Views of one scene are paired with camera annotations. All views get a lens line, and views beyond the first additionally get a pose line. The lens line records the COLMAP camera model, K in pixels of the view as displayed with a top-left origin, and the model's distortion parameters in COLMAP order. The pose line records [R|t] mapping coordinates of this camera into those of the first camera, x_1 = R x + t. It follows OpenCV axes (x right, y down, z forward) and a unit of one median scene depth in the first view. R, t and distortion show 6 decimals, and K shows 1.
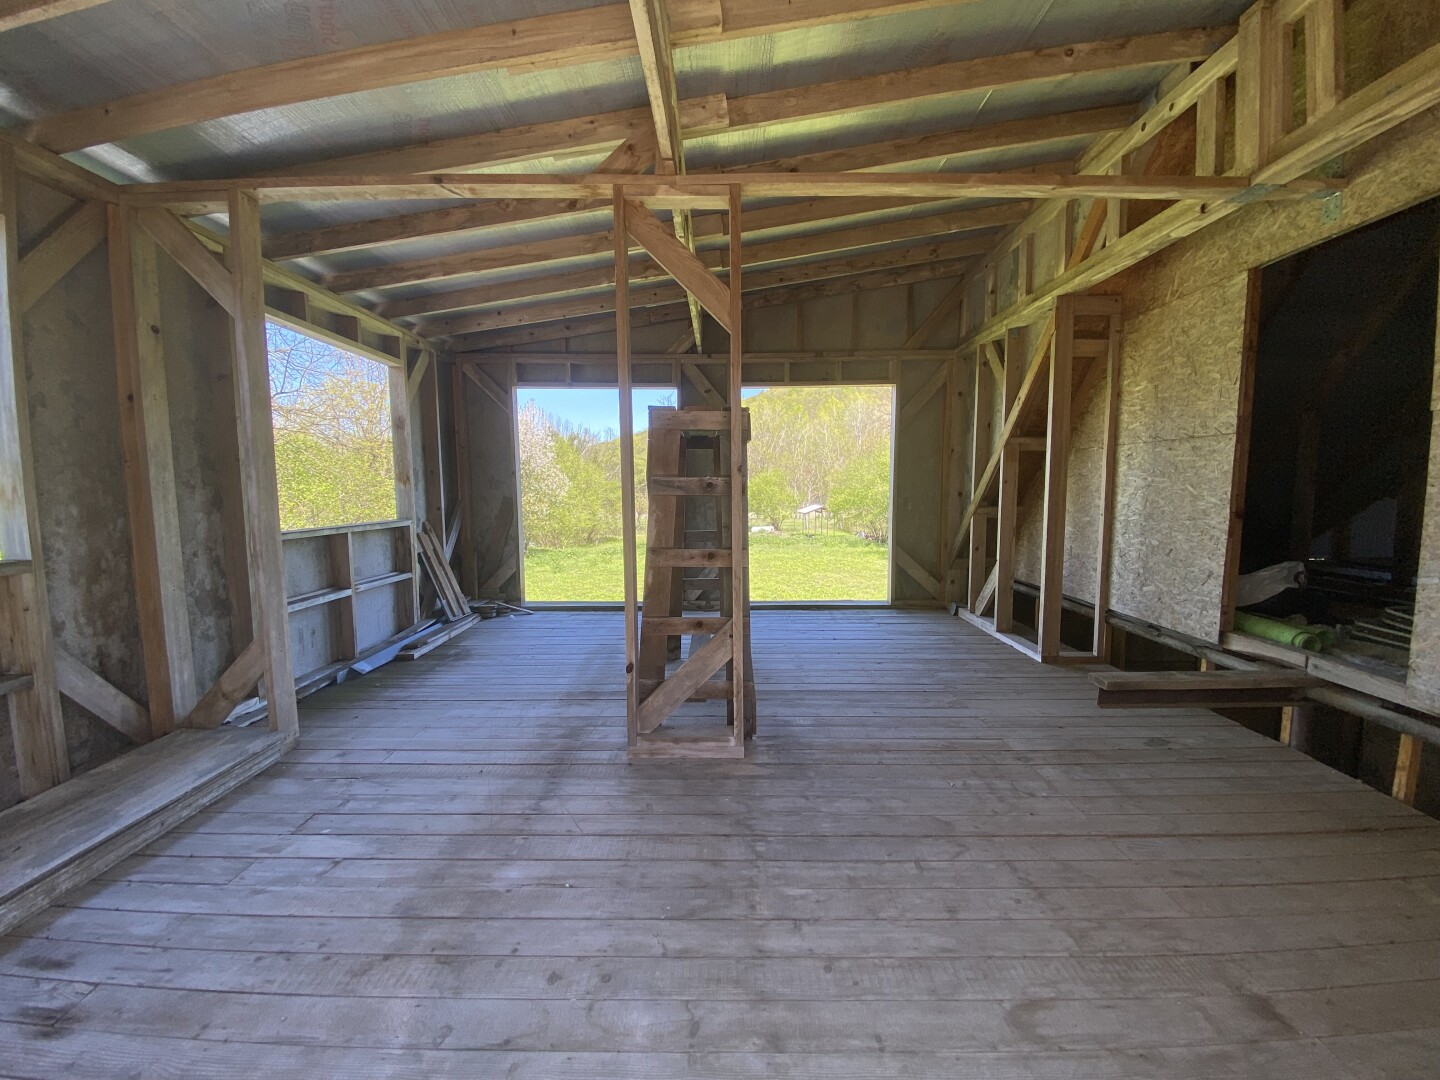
lens RADIAL K [[587.7, 0, 714.3], [0, 587.7, 541.0], [0, 0, 1]] dist [0.024910, -0.020585]
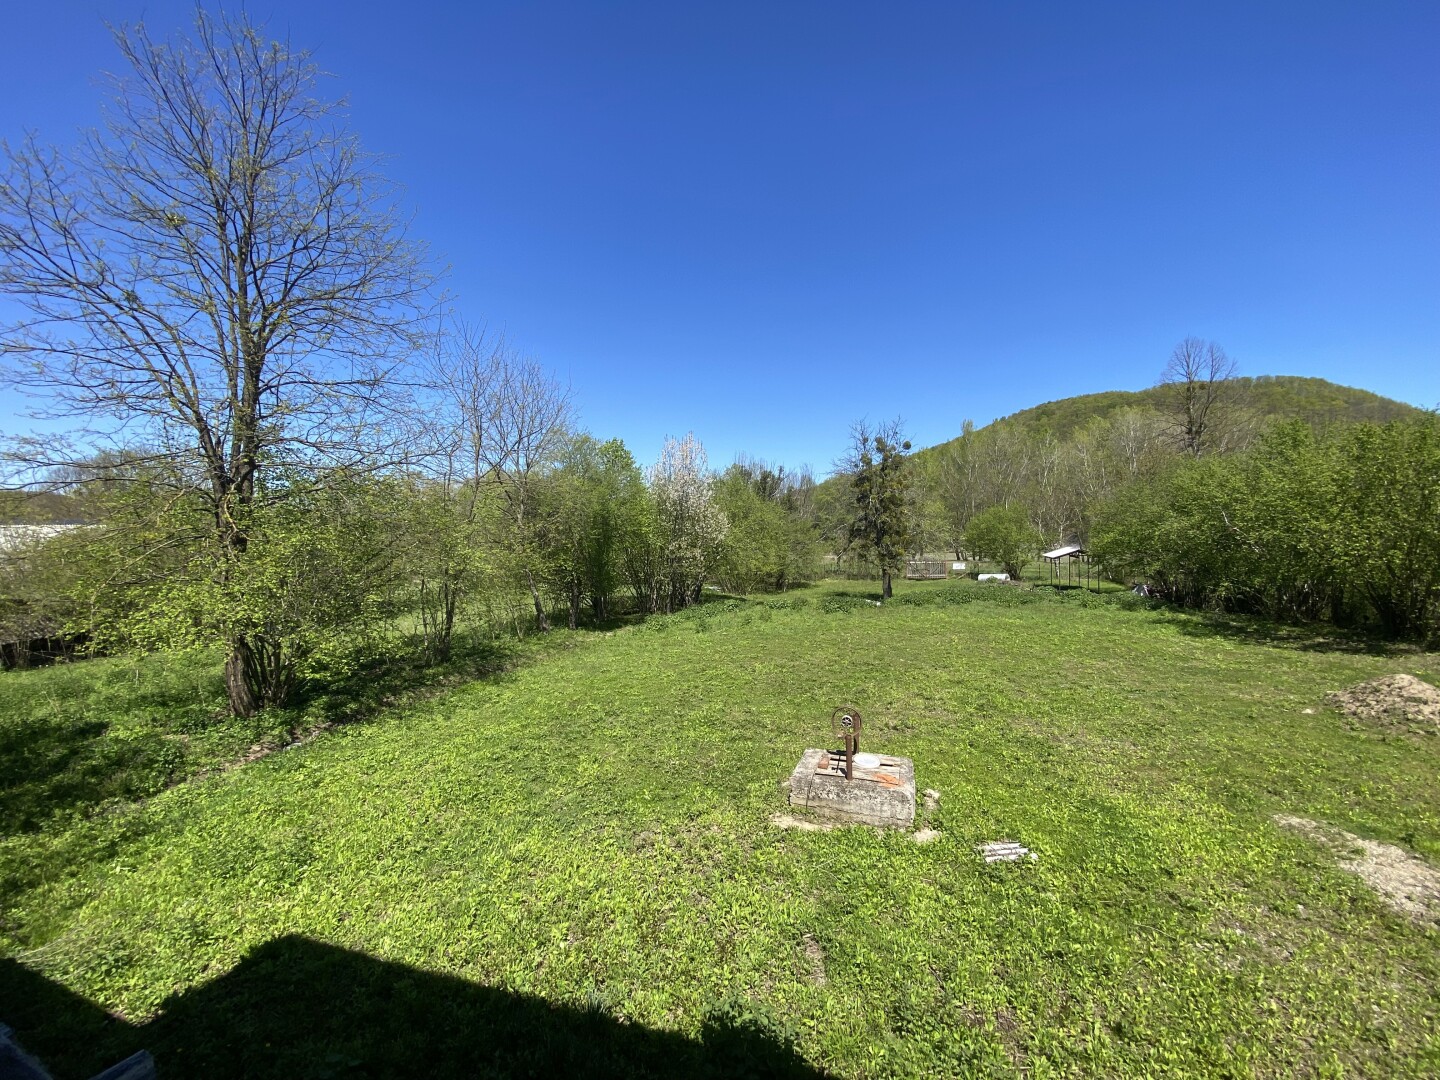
lens RADIAL K [[587.7, 0, 714.3], [0, 587.7, 541.0], [0, 0, 1]] dist [0.024910, -0.020585]
pose [[0.929539, -0.002199, -0.368718, 0.028813], [-0.021993, 0.997871, -0.061397, -0.013253], [0.368068, 0.065180, 0.927511, 0.126088]]
